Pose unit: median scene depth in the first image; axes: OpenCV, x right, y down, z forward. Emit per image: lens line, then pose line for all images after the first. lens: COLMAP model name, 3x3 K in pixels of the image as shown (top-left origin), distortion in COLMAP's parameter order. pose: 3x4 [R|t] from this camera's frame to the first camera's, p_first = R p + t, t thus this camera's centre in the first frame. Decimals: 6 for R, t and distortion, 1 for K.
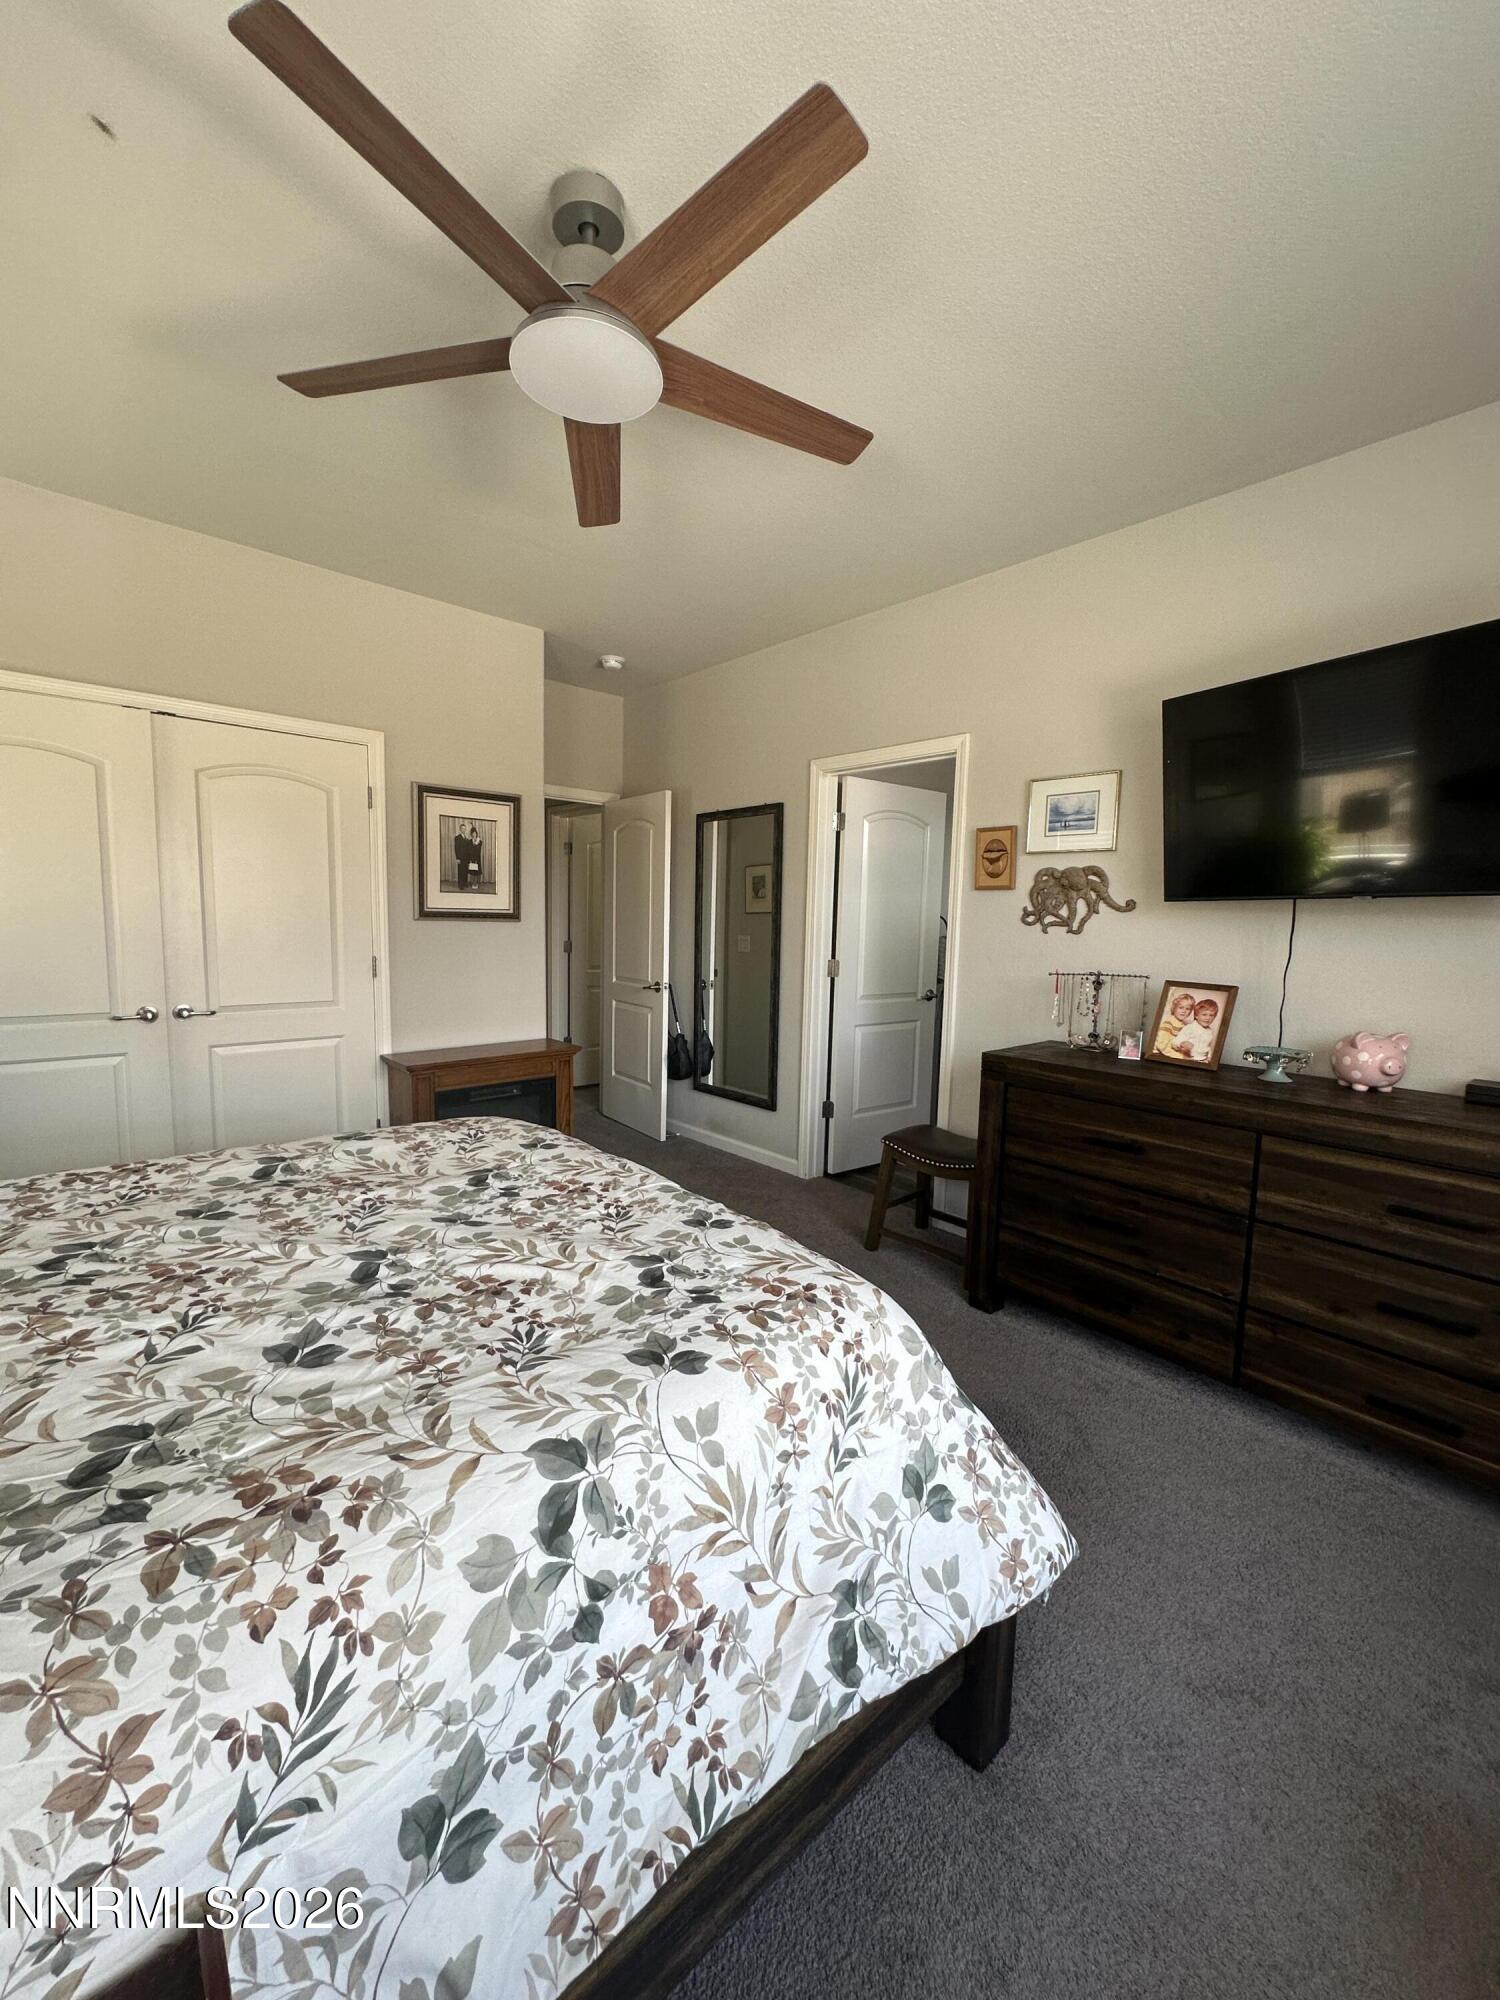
lens RADIAL K [[801.7, 0, 750.0], [0, 801.7, 1000.0], [0, 0, 1]] dist [-0.011425, -0.000273]
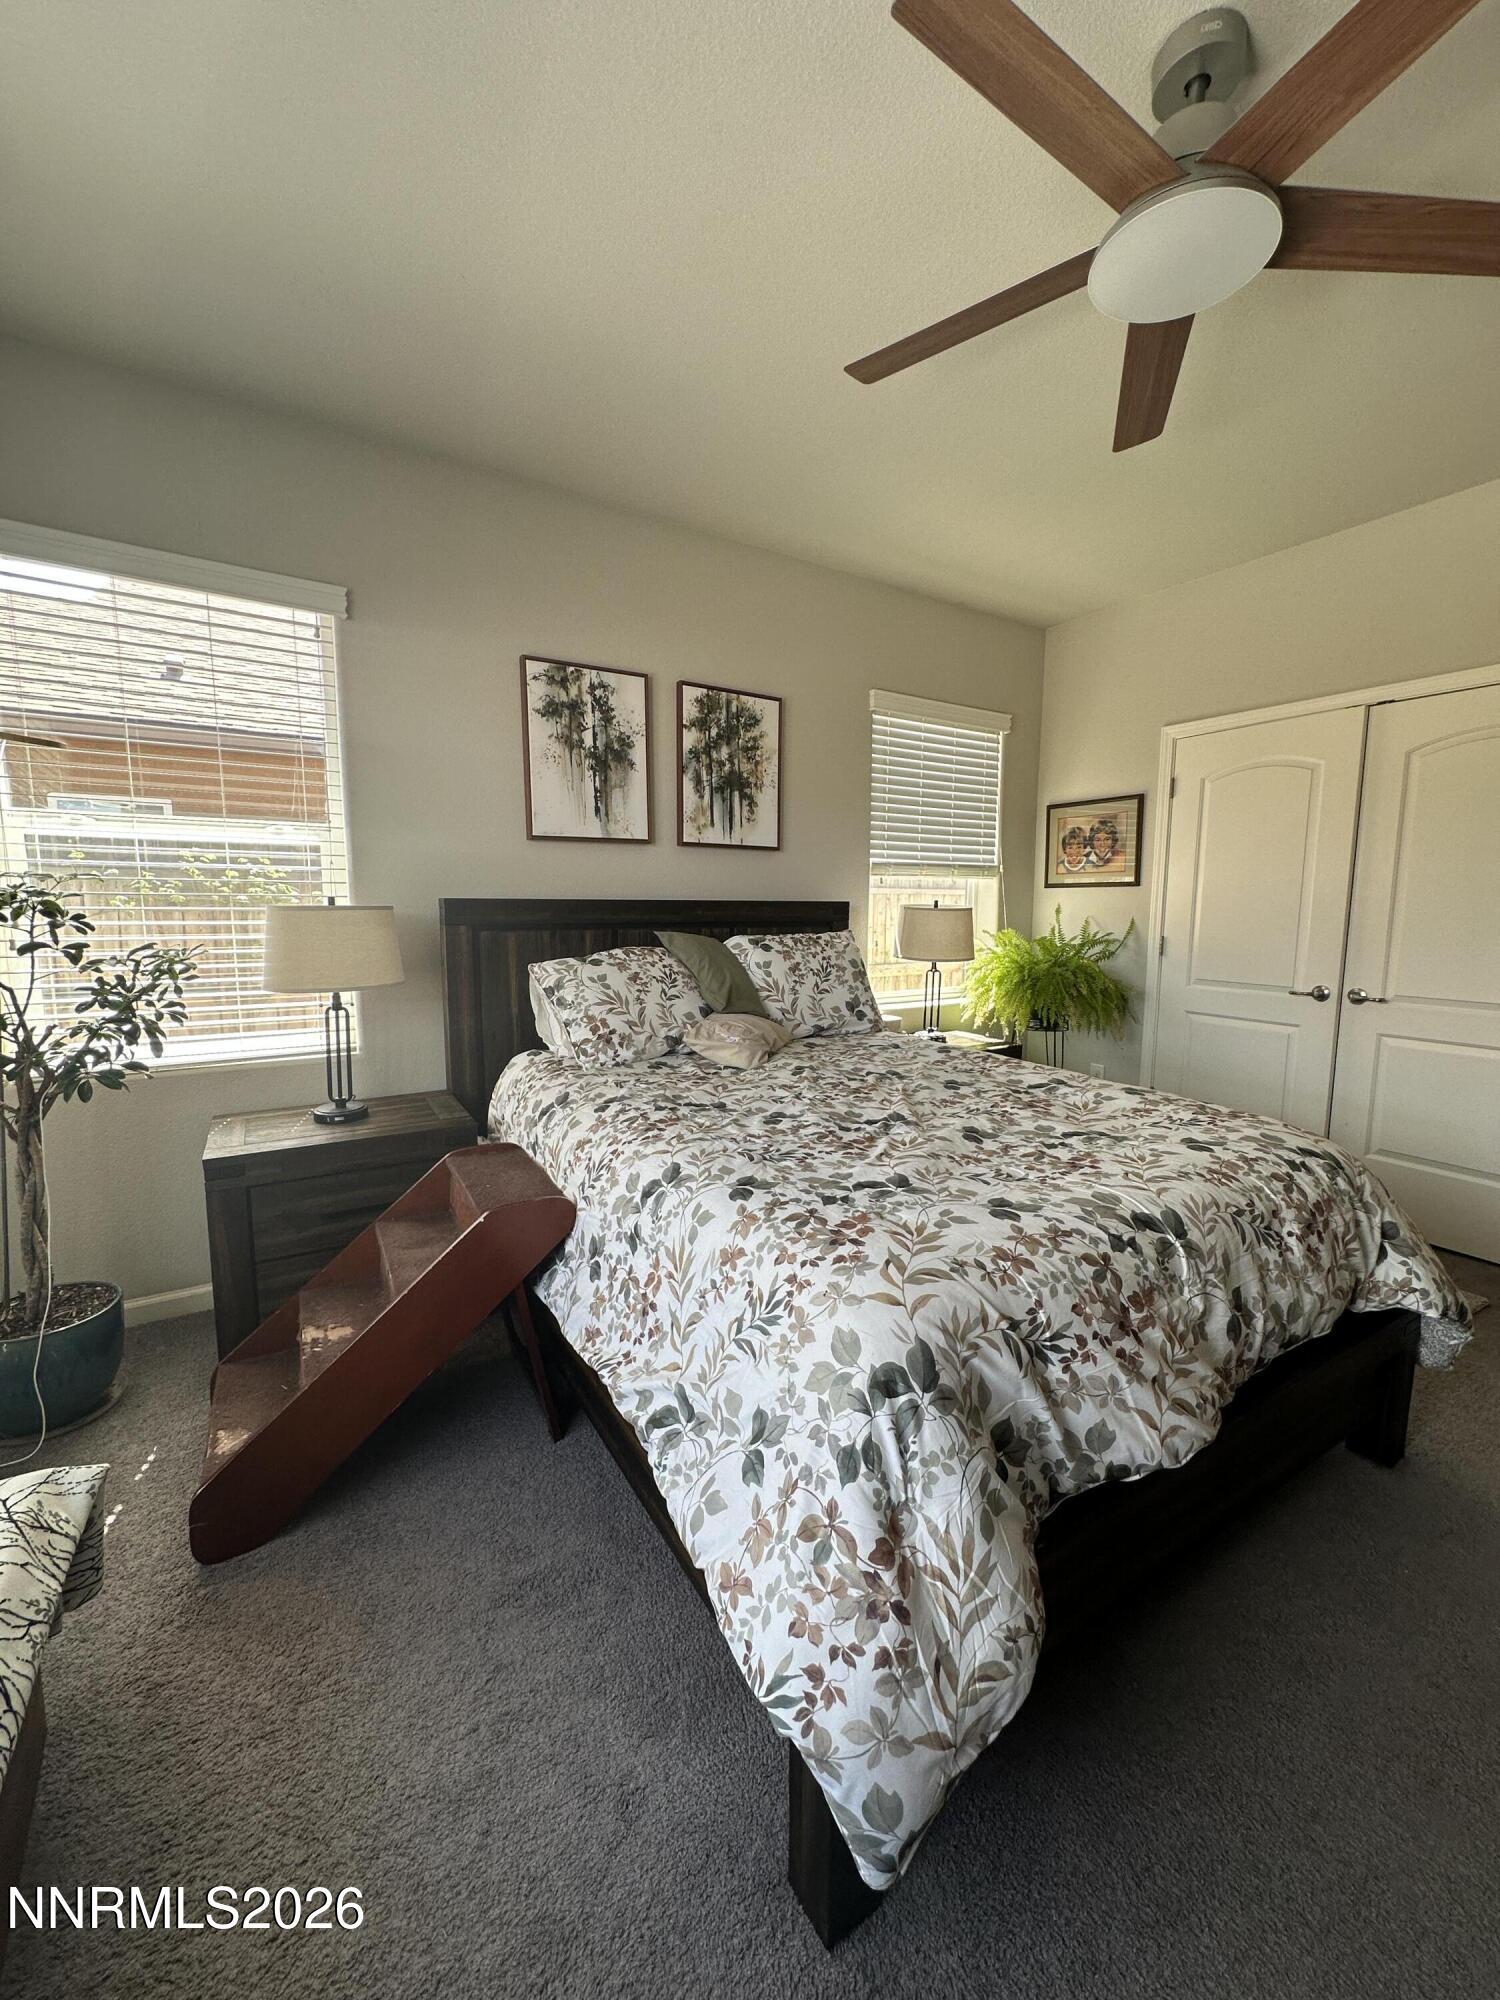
lens RADIAL K [[796.8, 0, 750.0], [0, 796.8, 1000.0], [0, 0, 1]] dist [-0.003242, 0.002351]
pose [[-0.178096, 0.097469, -0.979174, 1.066707], [-0.108527, 0.987066, 0.117994, -0.041862], [0.978010, 0.127281, -0.165214, 1.022437]]
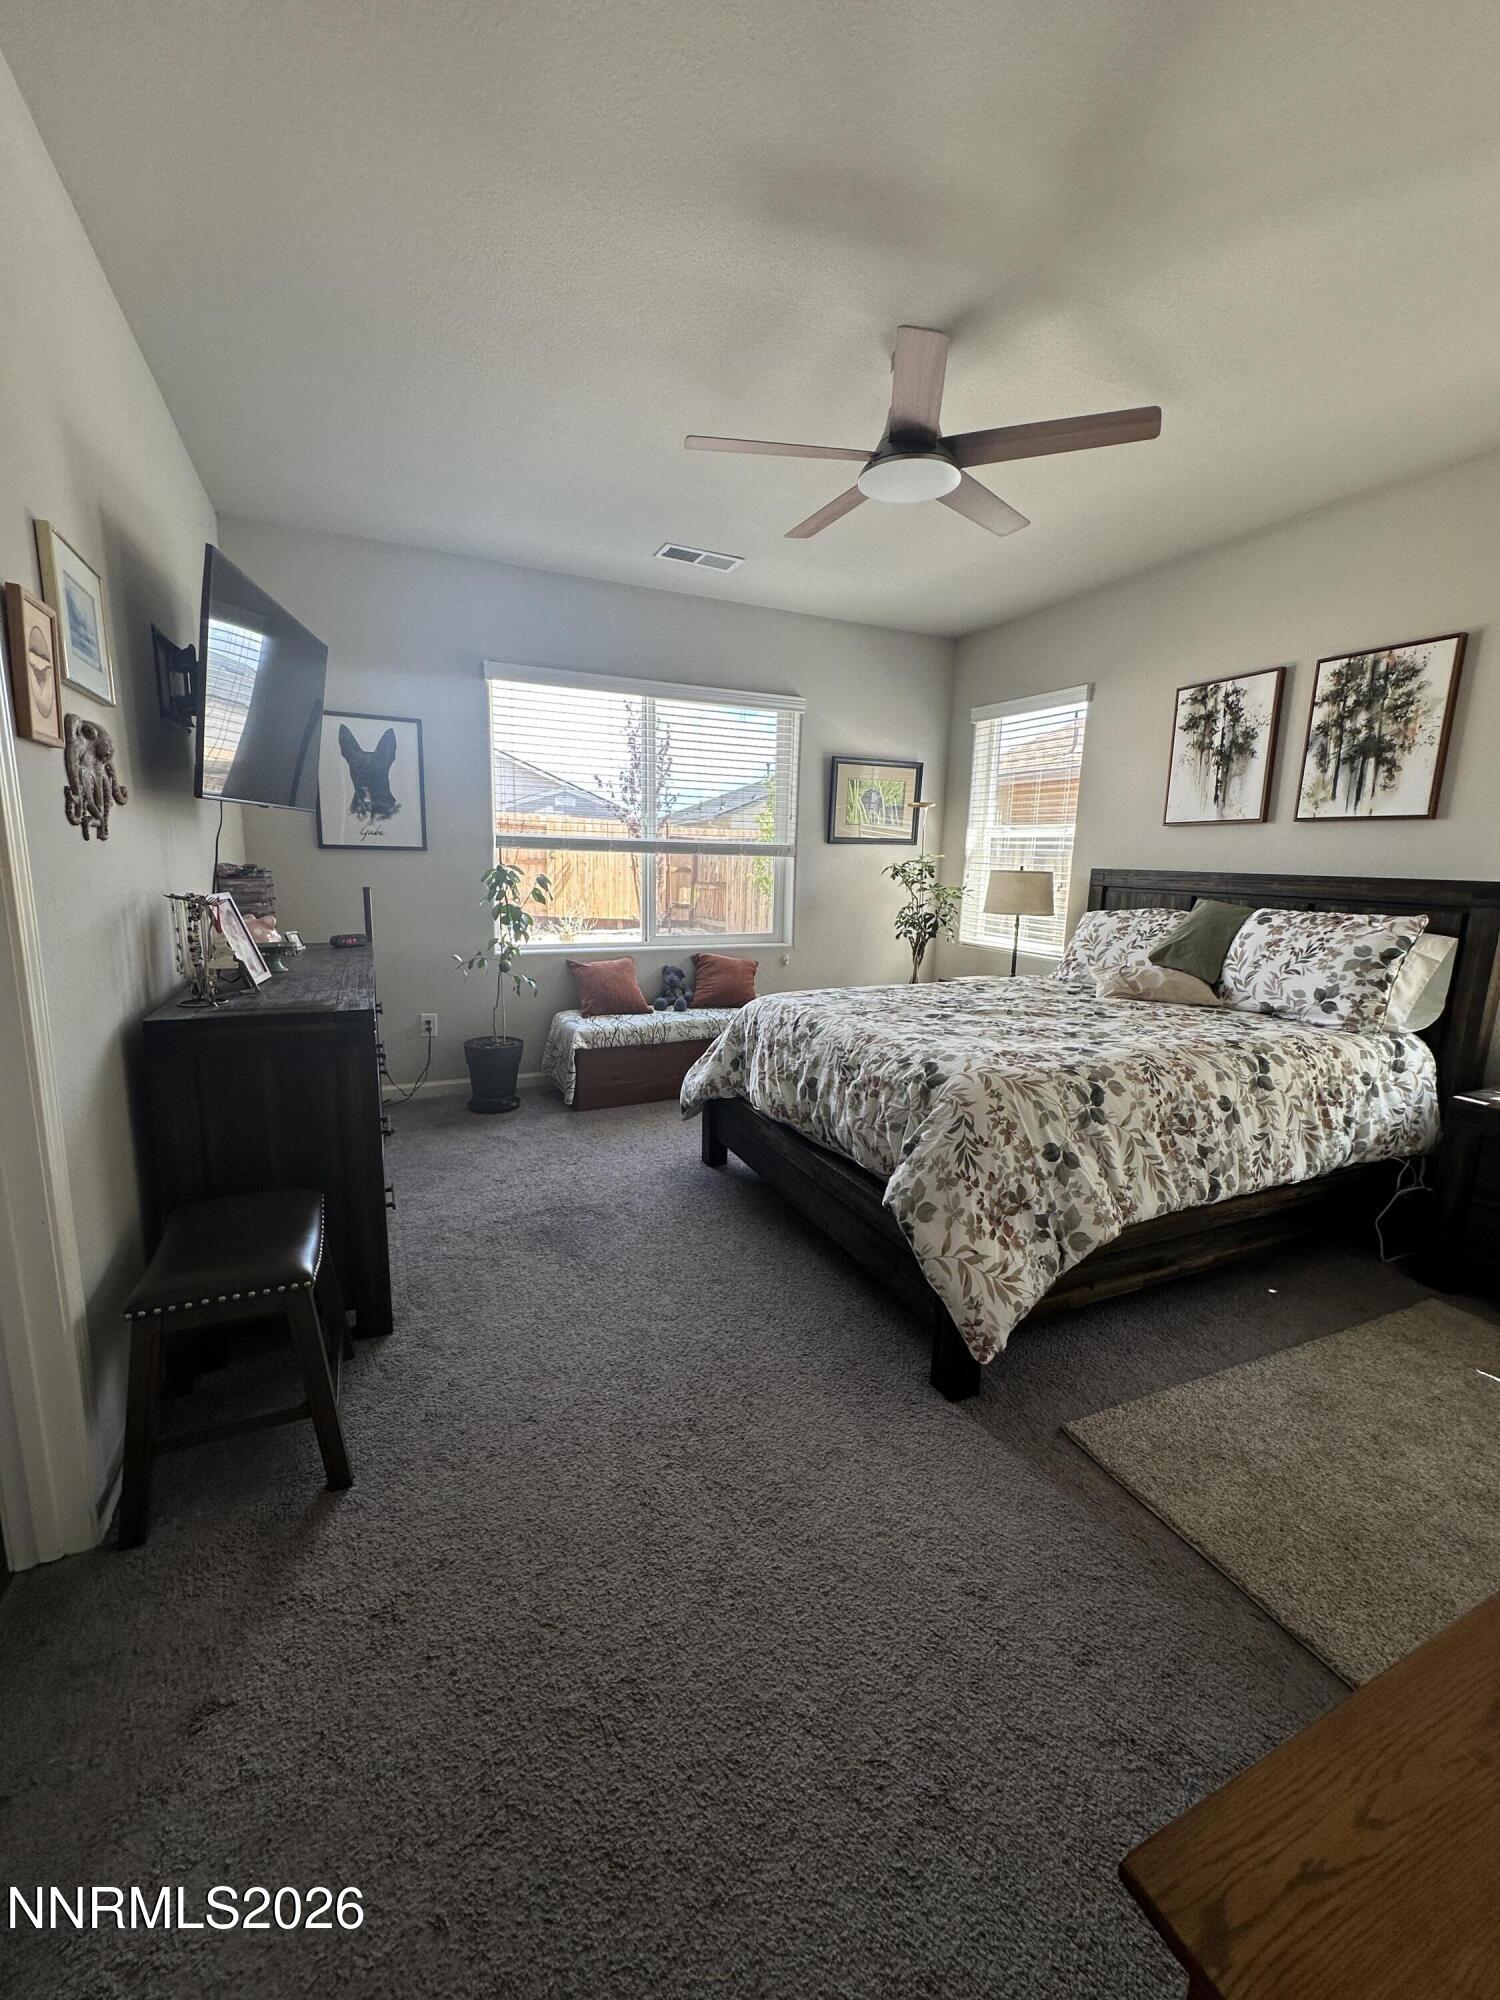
lens RADIAL K [[796.8, 0, 750.0], [0, 796.8, 1000.0], [0, 0, 1]] dist [-0.003242, 0.002351]
pose [[-0.951858, -0.101322, 0.289311, -0.578583], [-0.017716, 0.960400, 0.278061, -0.346360], [-0.306028, 0.259549, -0.915959, 3.503182]]
